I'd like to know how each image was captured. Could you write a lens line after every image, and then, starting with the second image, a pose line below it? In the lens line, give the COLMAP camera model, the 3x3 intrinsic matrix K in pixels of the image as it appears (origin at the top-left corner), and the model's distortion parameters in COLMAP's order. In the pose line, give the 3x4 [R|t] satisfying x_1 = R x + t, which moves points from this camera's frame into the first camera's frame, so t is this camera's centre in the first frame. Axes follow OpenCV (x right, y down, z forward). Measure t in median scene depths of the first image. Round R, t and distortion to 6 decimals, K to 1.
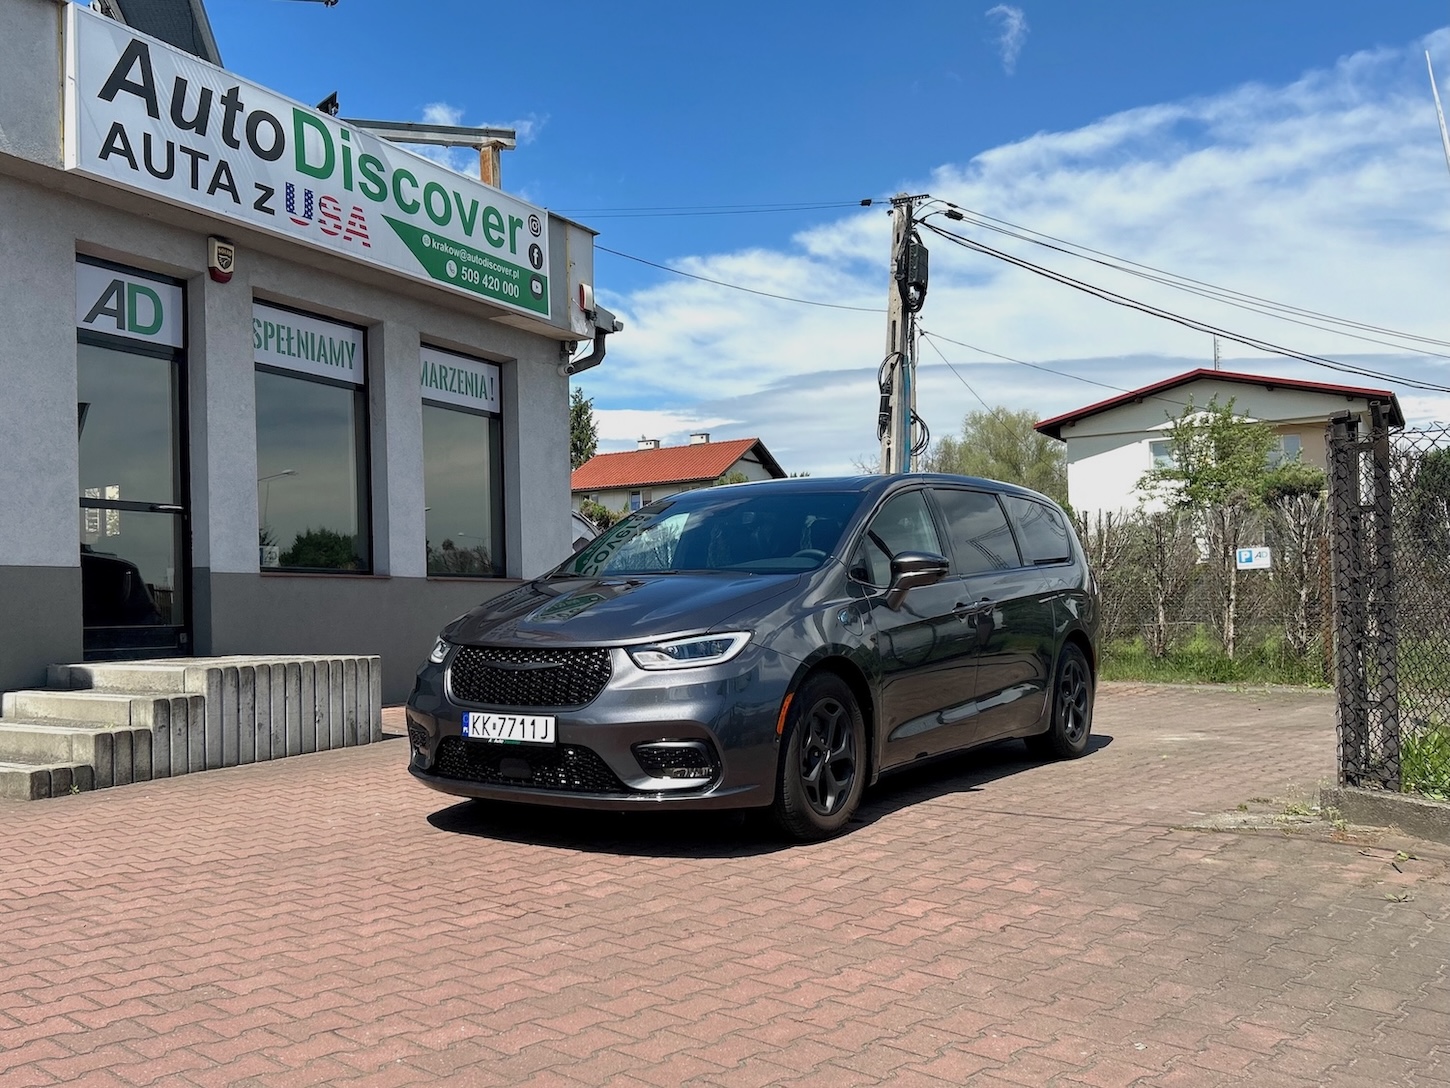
lens RADIAL K [[1584.6, 0, 606.5], [0, 1584.6, 606.0], [0, 0, 1]] dist [0.045074, -0.012791]
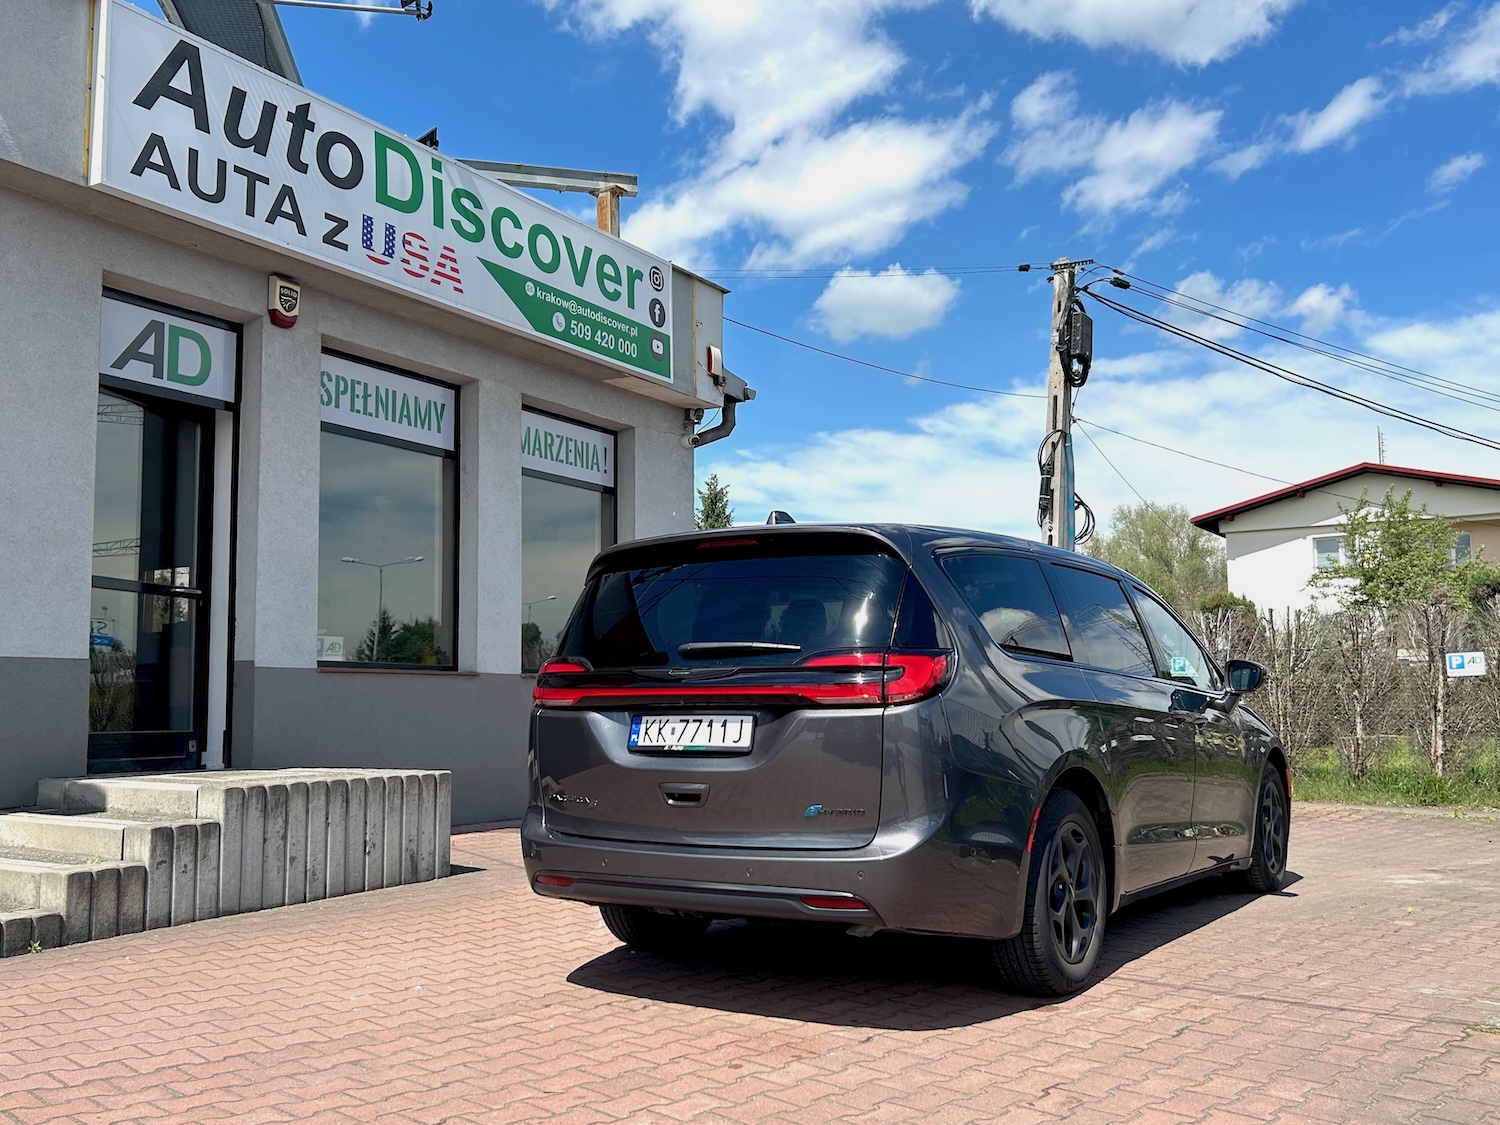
lens RADIAL K [[1618.8, 0, 767.5], [0, 1618.8, 560.9], [0, 0, 1]] dist [0.041416, -0.036272]
pose [[0.999816, 0.012941, 0.014138, 0.007547], [-0.011667, 0.996163, -0.086738, -0.005733], [-0.015206, 0.086558, 0.996131, 0.139624]]
